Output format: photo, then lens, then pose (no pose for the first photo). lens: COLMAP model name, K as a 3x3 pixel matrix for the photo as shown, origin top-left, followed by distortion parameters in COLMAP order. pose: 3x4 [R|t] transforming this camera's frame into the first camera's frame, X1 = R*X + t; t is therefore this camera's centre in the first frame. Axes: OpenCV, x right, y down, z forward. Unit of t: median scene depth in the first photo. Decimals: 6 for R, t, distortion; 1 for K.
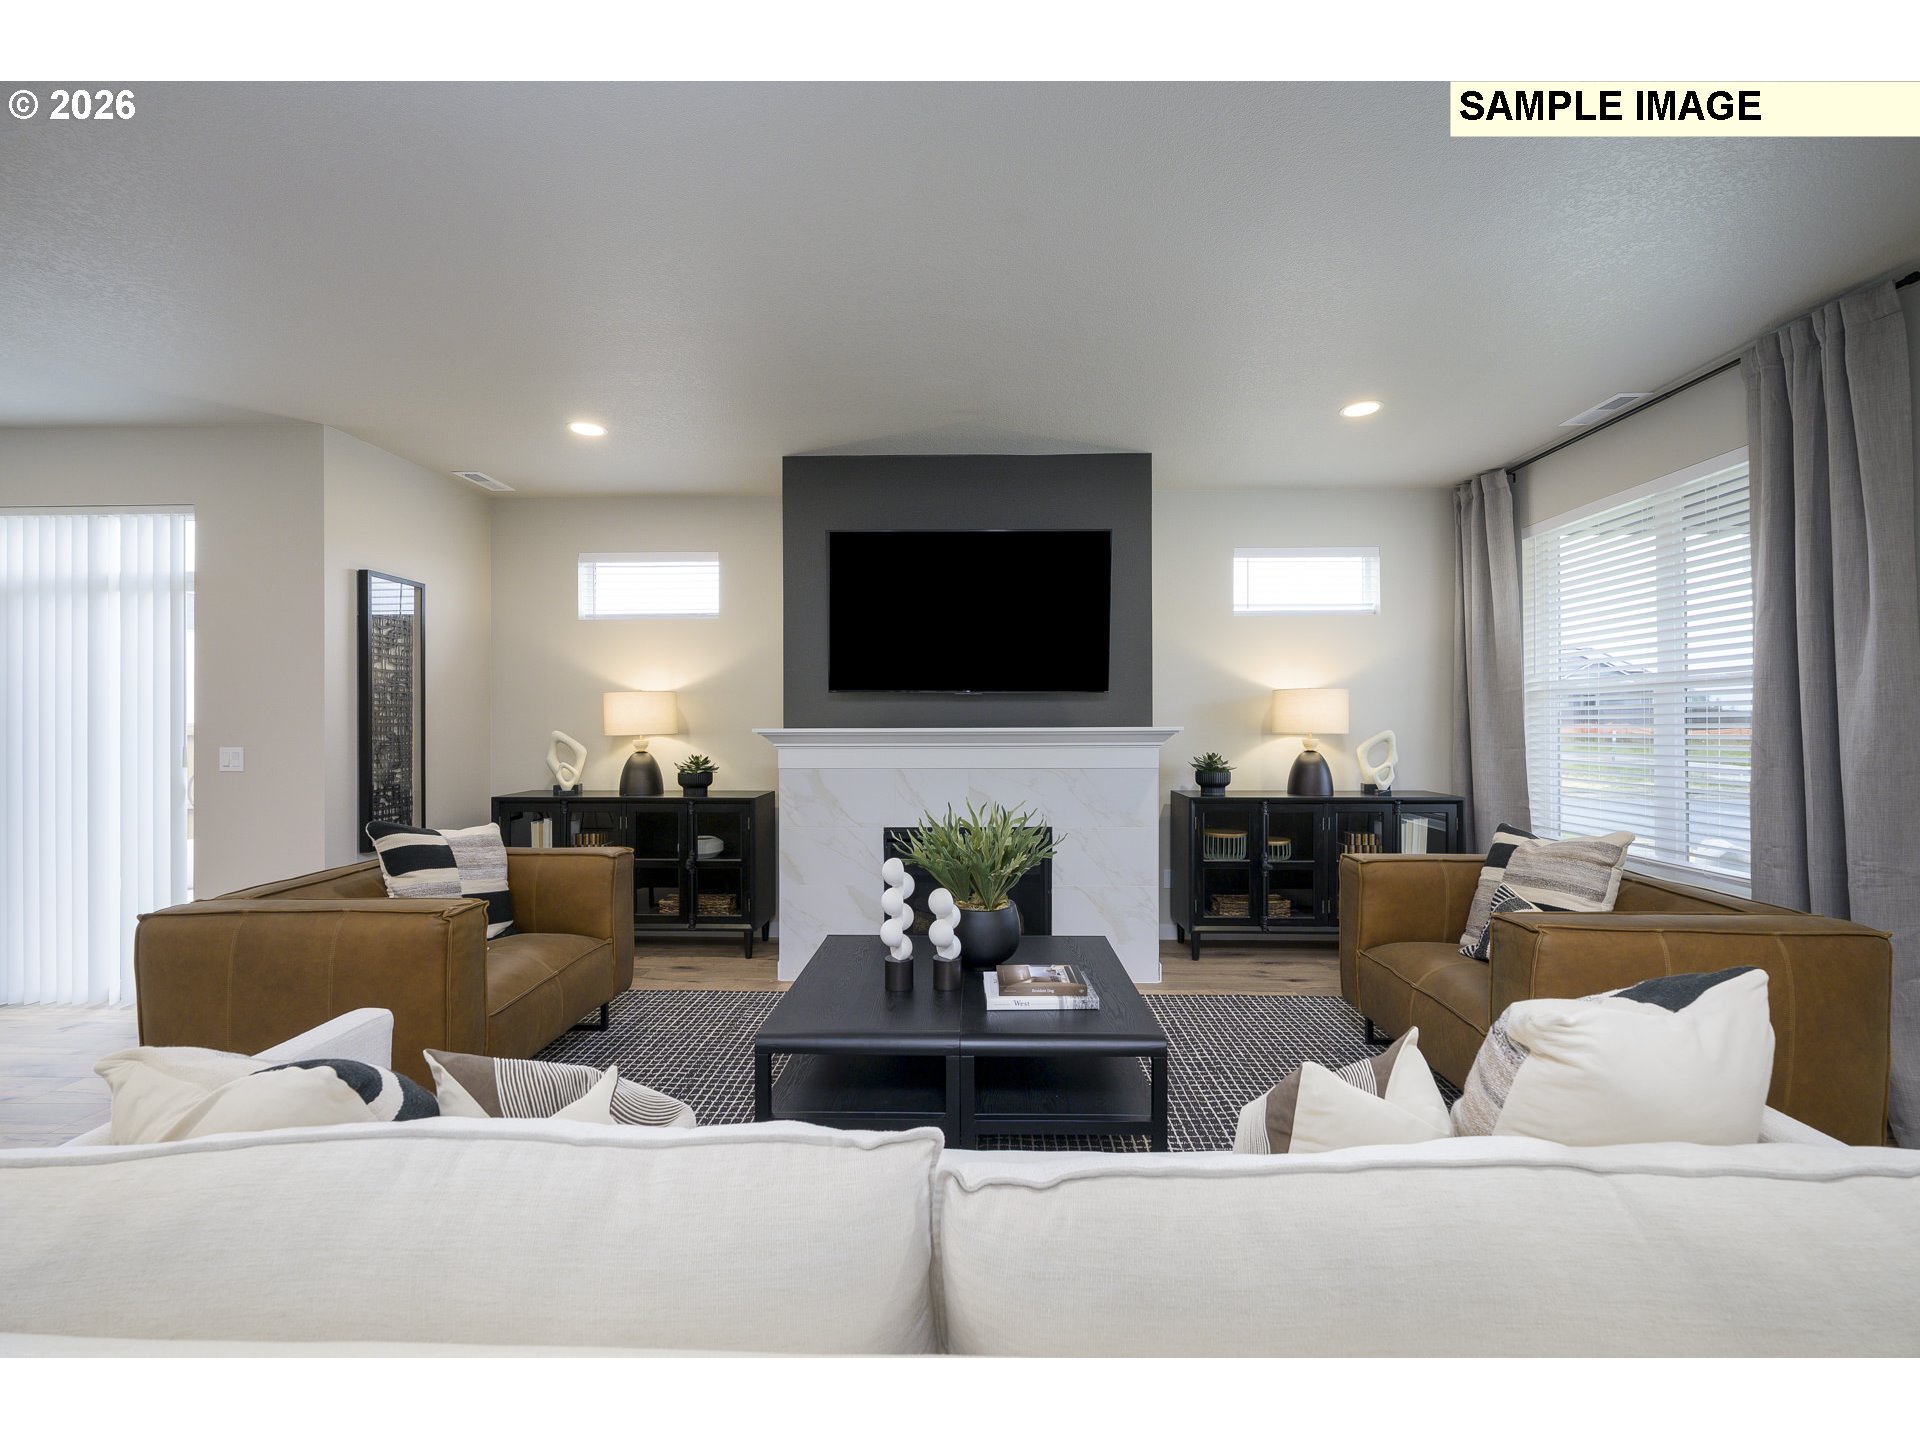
lens RADIAL K [[776.3, 0, 960.0], [0, 776.3, 720.0], [0, 0, 1]] dist [-0.004461, -0.000184]
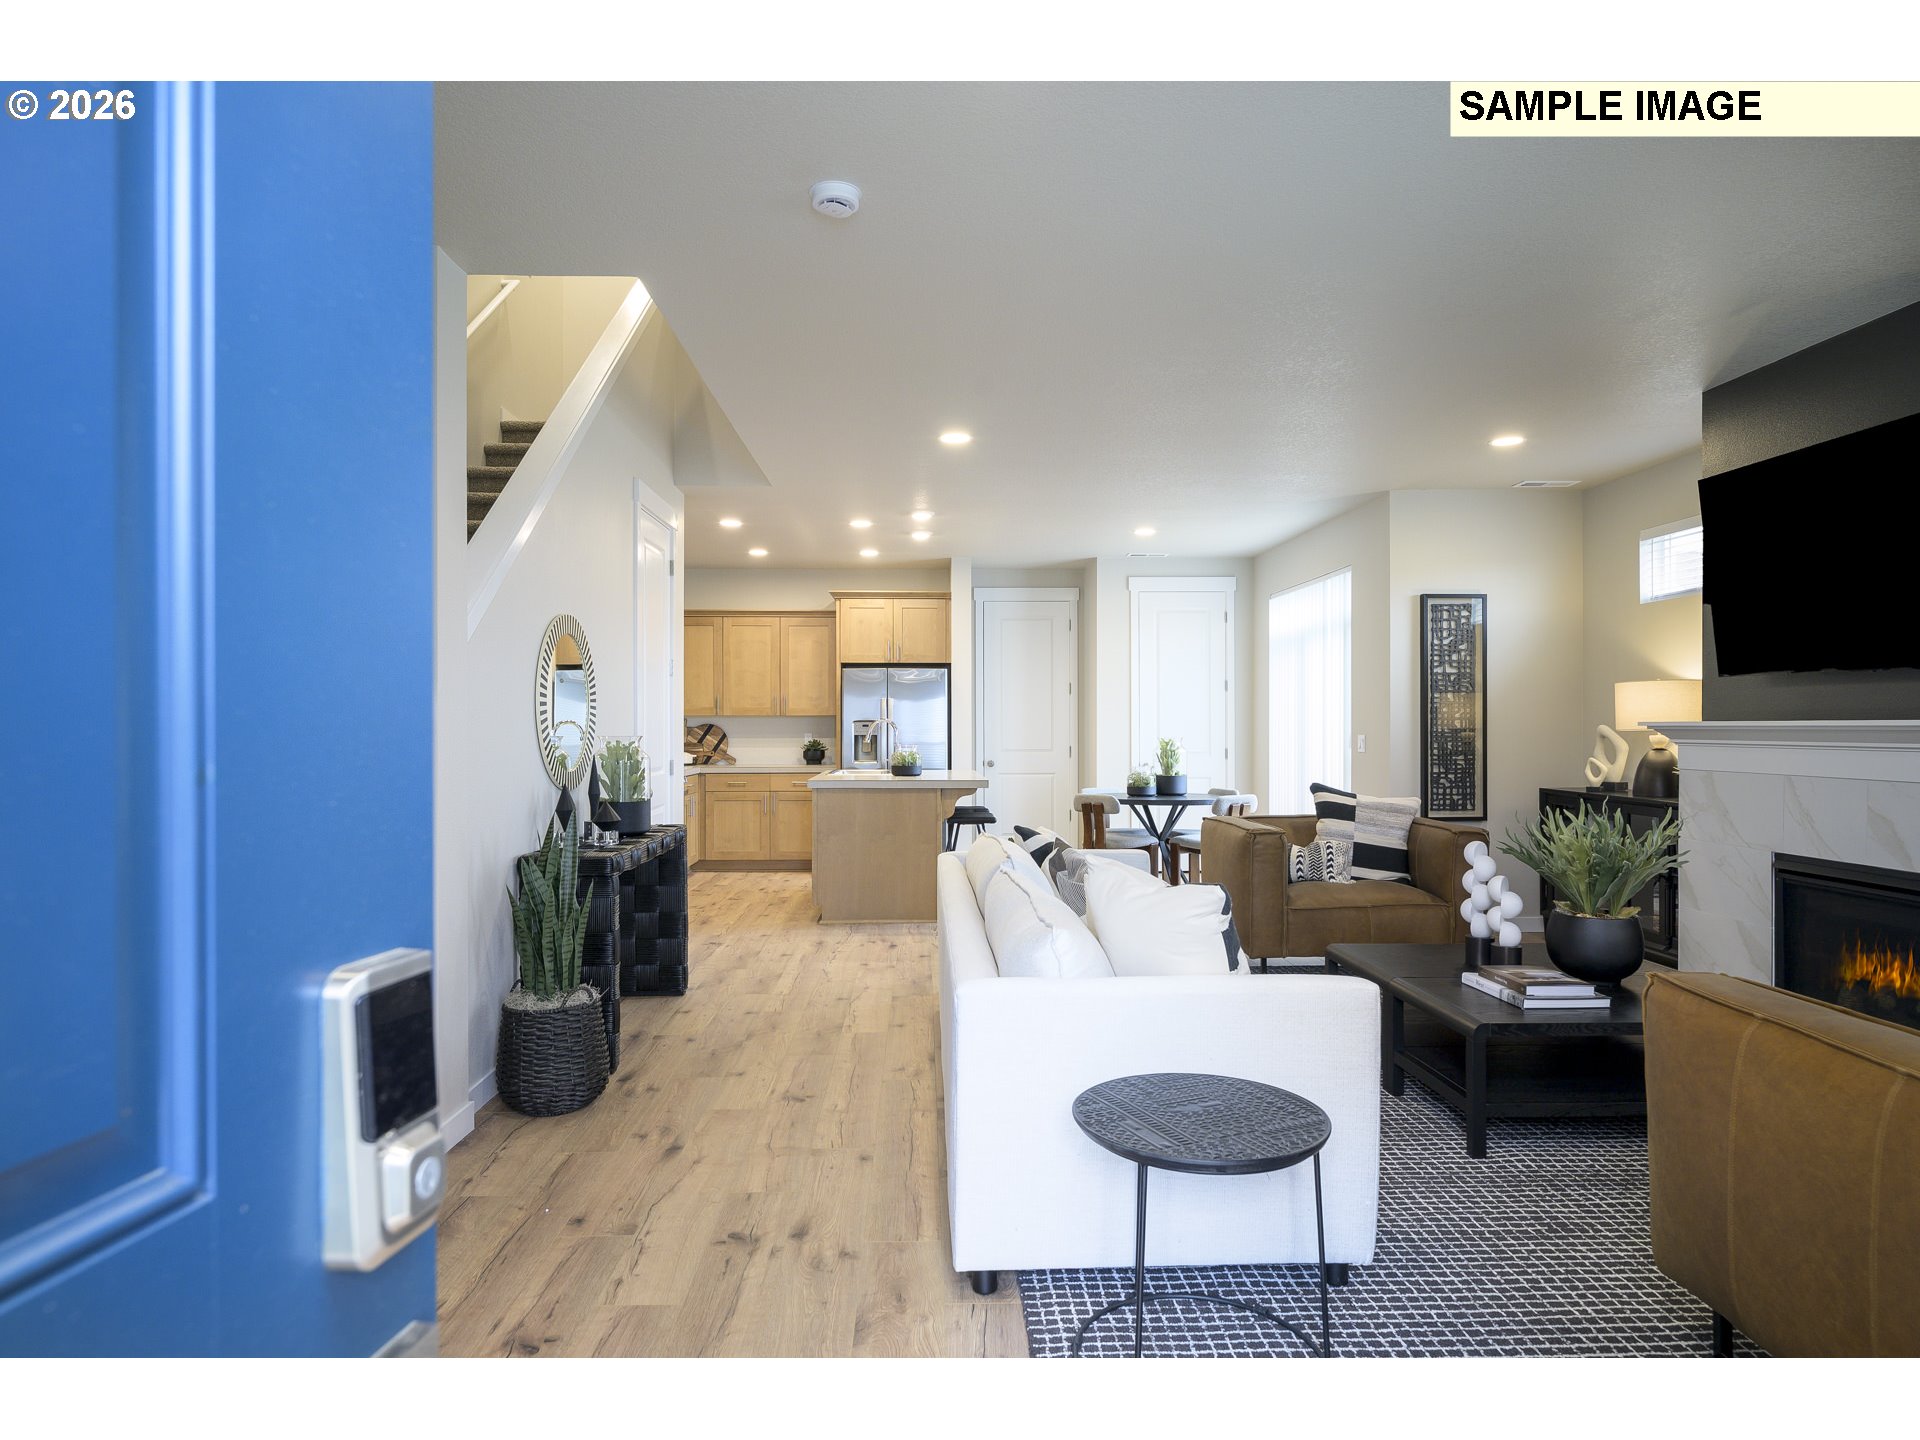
lens RADIAL K [[1142.8, 0, 960.0], [0, 1142.8, 720.0], [0, 0, 1]] dist [-0.001050, -0.000043]
pose [[0.063716, -0.001222, -0.997967, 0.974676], [0.001330, 0.999998, -0.001139, 0.009152], [0.997967, -0.001255, 0.063717, 0.132961]]
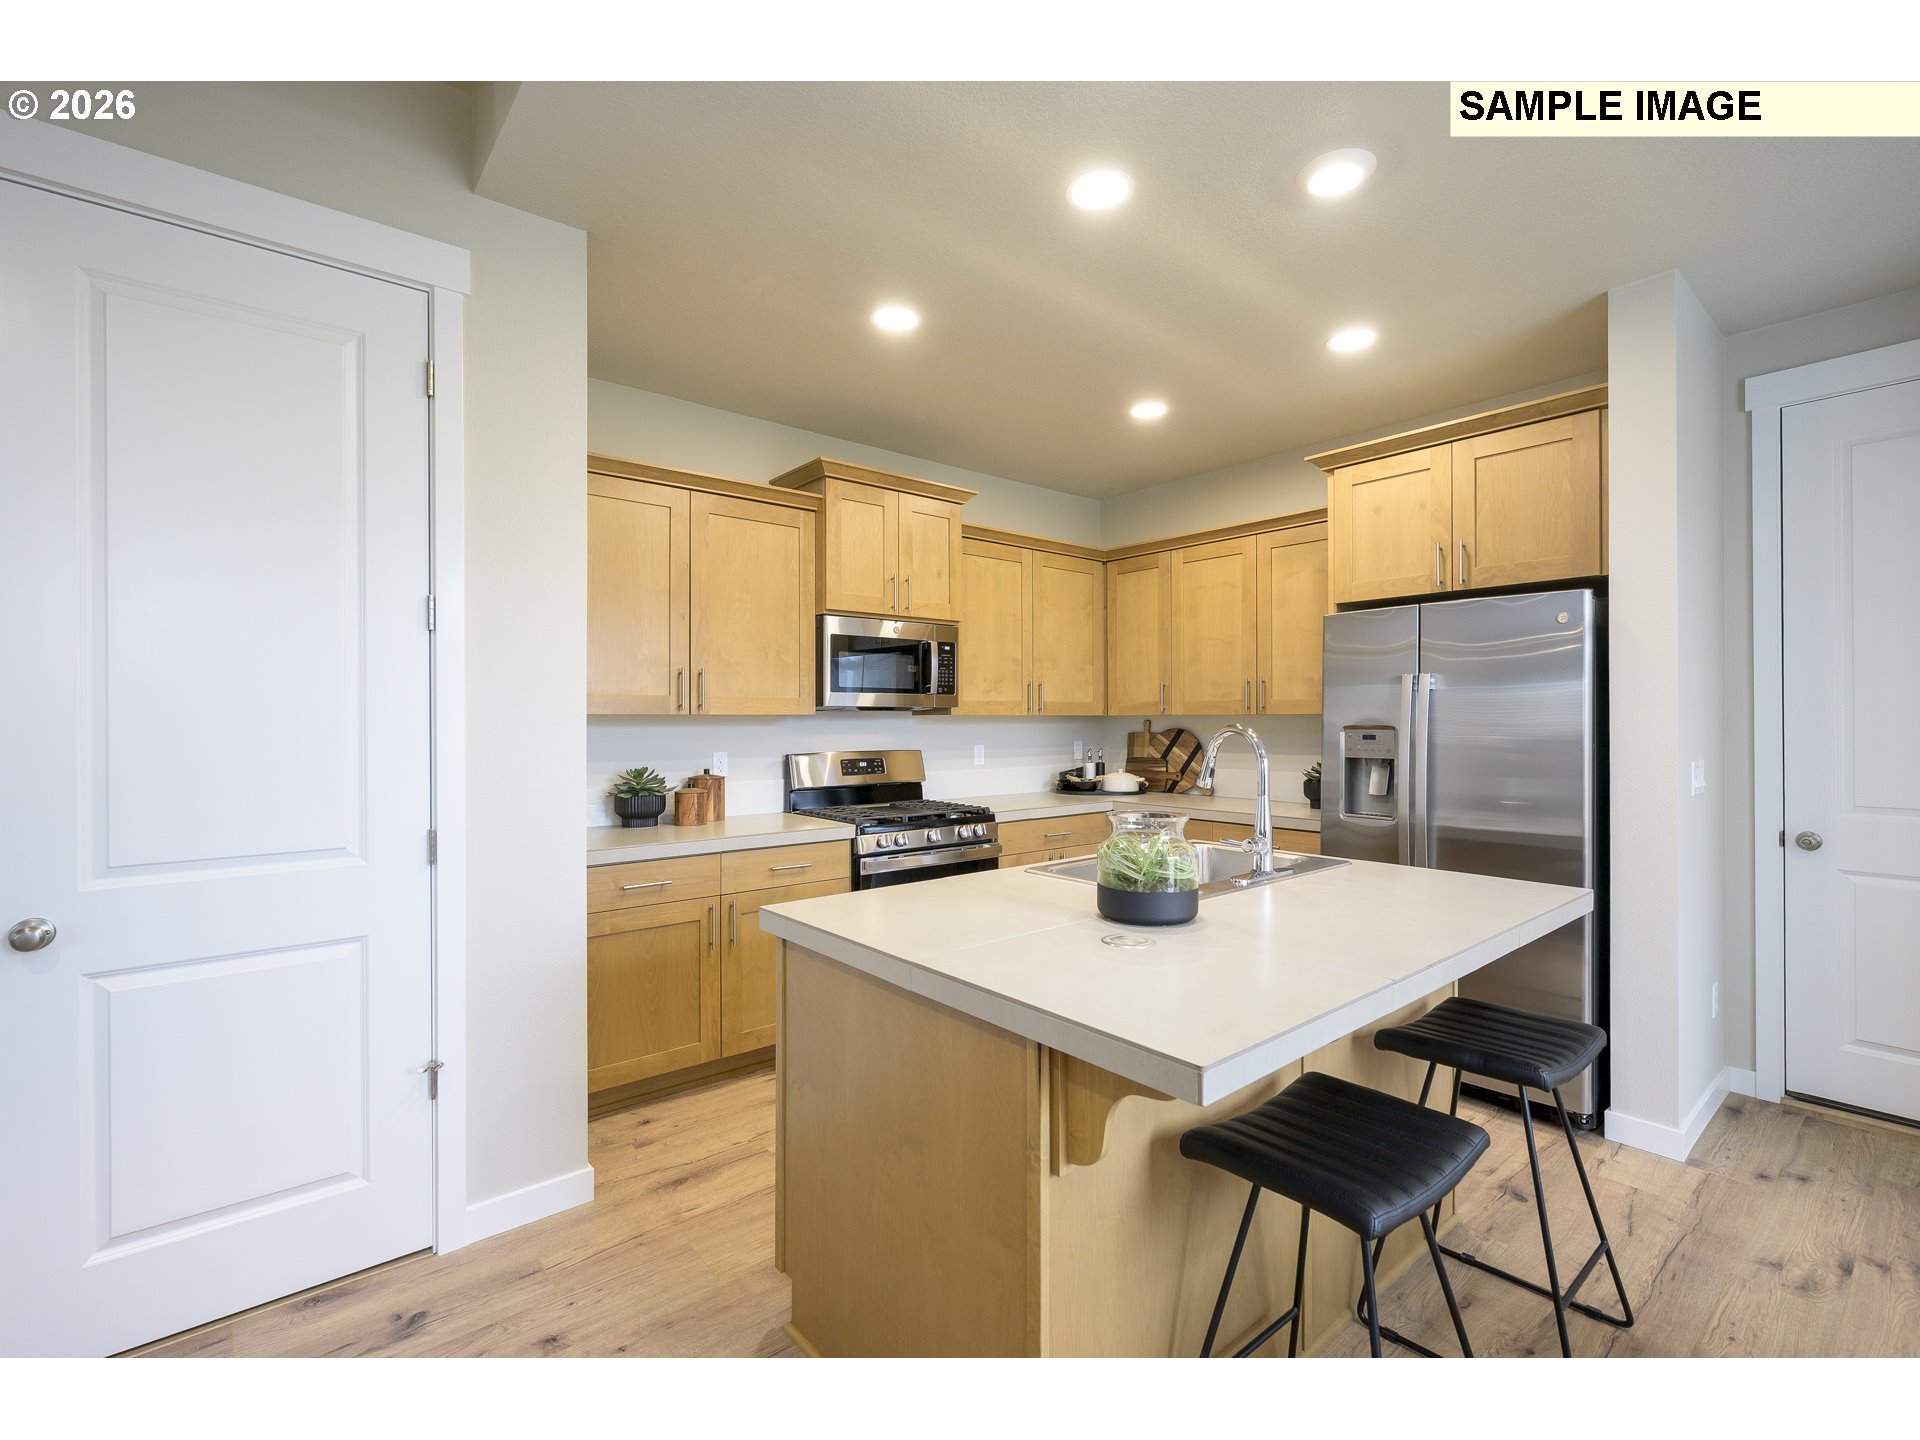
lens RADIAL K [[860.3, 0, 960.6], [0, 860.3, 718.0], [0, 0, 1]] dist [-0.001389, -0.000434]
pose [[-0.745679, 0.001868, -0.666303, -0.617977], [0.004780, 0.999985, -0.002546, 0.001113], [0.666289, -0.005083, -0.745677, 0.432221]]
